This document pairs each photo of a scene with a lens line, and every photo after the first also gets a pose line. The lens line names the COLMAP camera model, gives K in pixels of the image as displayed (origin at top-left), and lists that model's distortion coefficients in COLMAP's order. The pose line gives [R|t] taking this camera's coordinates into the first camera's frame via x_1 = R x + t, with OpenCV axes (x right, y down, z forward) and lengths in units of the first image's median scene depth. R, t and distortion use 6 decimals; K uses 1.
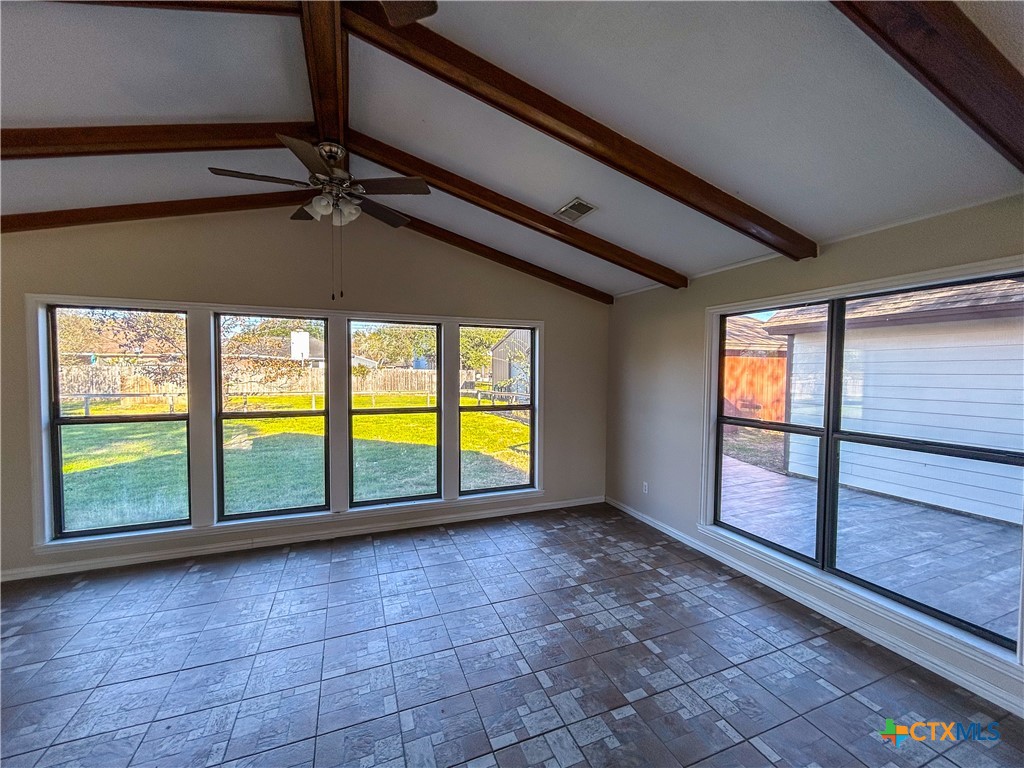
lens RADIAL K [[411.2, 0, 510.3], [0, 411.2, 386.9], [0, 0, 1]] dist [-0.000939, 0.000299]
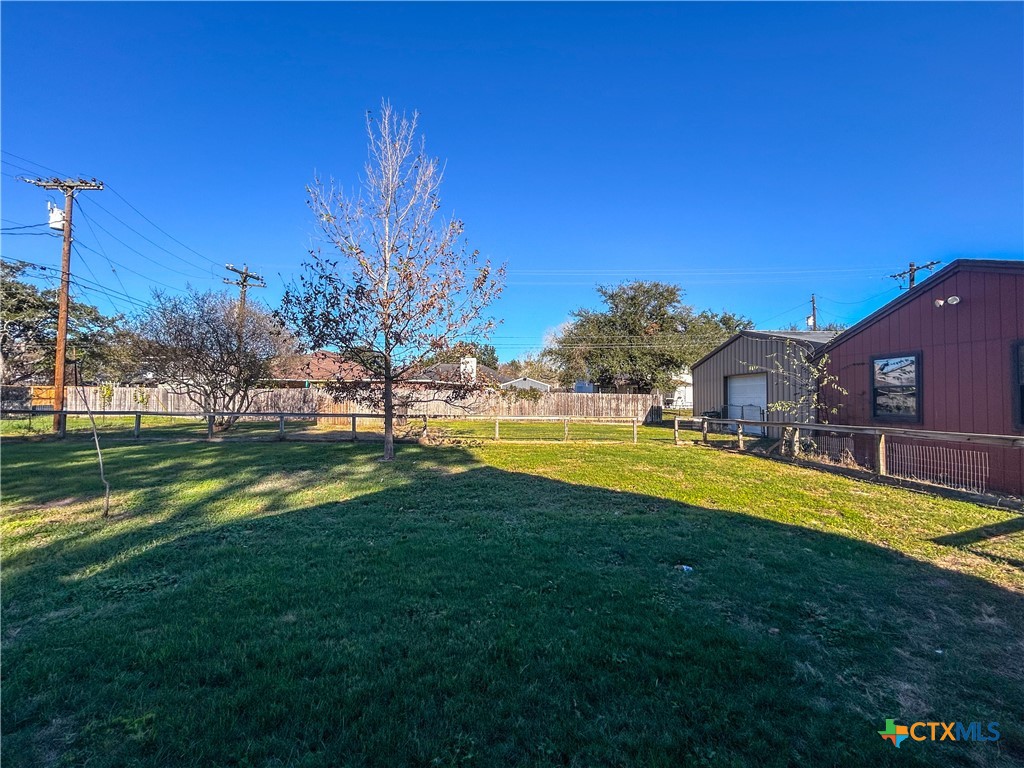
lens RADIAL K [[411.2, 0, 511.4], [0, 411.2, 385.8], [0, 0, 1]] dist [-0.000939, 0.000299]
pose [[0.939425, -0.006662, -0.342690, -0.647414], [-0.018123, 0.997447, -0.069072, 0.032730], [0.342276, 0.071099, 0.936906, 0.904988]]
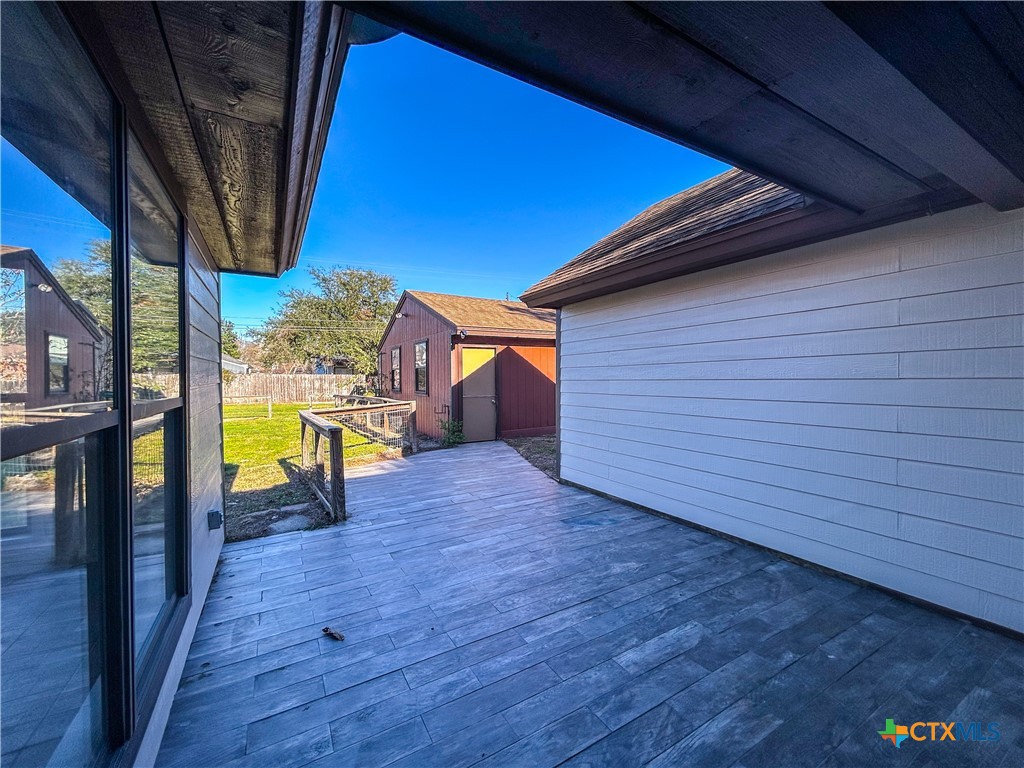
lens RADIAL K [[411.2, 0, 509.4], [0, 411.2, 387.8], [0, 0, 1]] dist [-0.000939, 0.000299]
pose [[0.990078, -0.019171, 0.139203, 0.772205], [0.021364, 0.999670, -0.014277, 0.064259], [-0.138884, 0.017109, 0.990161, 0.351384]]
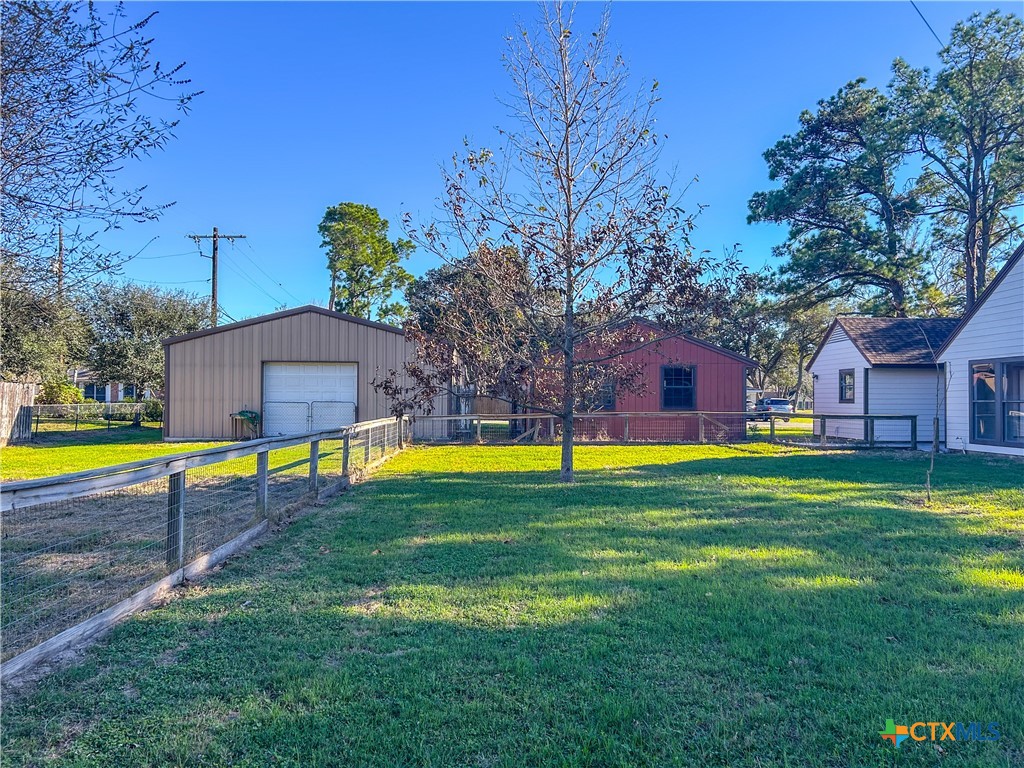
lens RADIAL K [[772.6, 0, 511.4], [0, 772.6, 386.6], [0, 0, 1]] dist [-0.039656, -0.000500]
pose [[0.370611, 0.006029, 0.928769, -4.652912], [0.035605, 0.999152, -0.020694, -0.027537], [-0.928105, 0.040739, 0.370082, 1.825902]]
